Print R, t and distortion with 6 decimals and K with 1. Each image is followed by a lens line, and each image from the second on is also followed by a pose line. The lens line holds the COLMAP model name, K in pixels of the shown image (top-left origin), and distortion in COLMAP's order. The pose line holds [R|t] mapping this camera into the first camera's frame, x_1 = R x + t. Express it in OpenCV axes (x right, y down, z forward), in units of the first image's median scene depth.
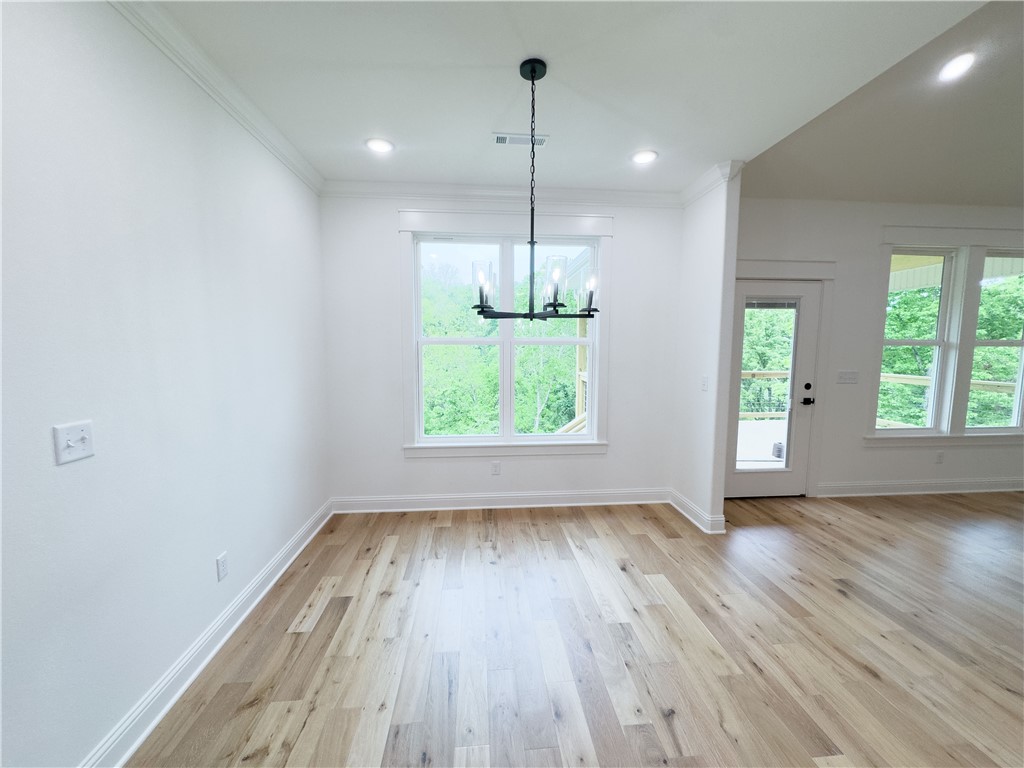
lens RADIAL K [[407.0, 0, 512.0], [0, 407.0, 384.0], [0, 0, 1]] dist [-0.004760, -0.000464]
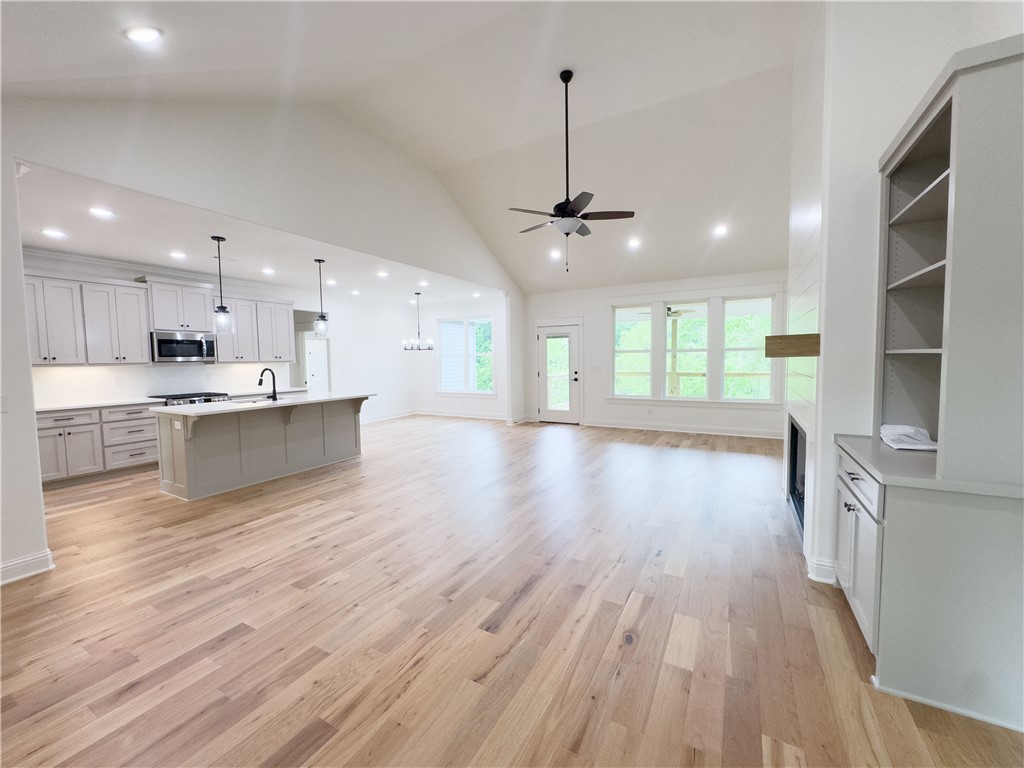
lens RADIAL K [[407.0, 0, 512.0], [0, 407.0, 384.0], [0, 0, 1]] dist [-0.004760, -0.000464]
pose [[0.824561, 0.018803, -0.565461, 1.675336], [-0.040540, 0.998842, -0.025902, 0.137090], [0.564319, 0.044281, 0.824368, -0.999565]]
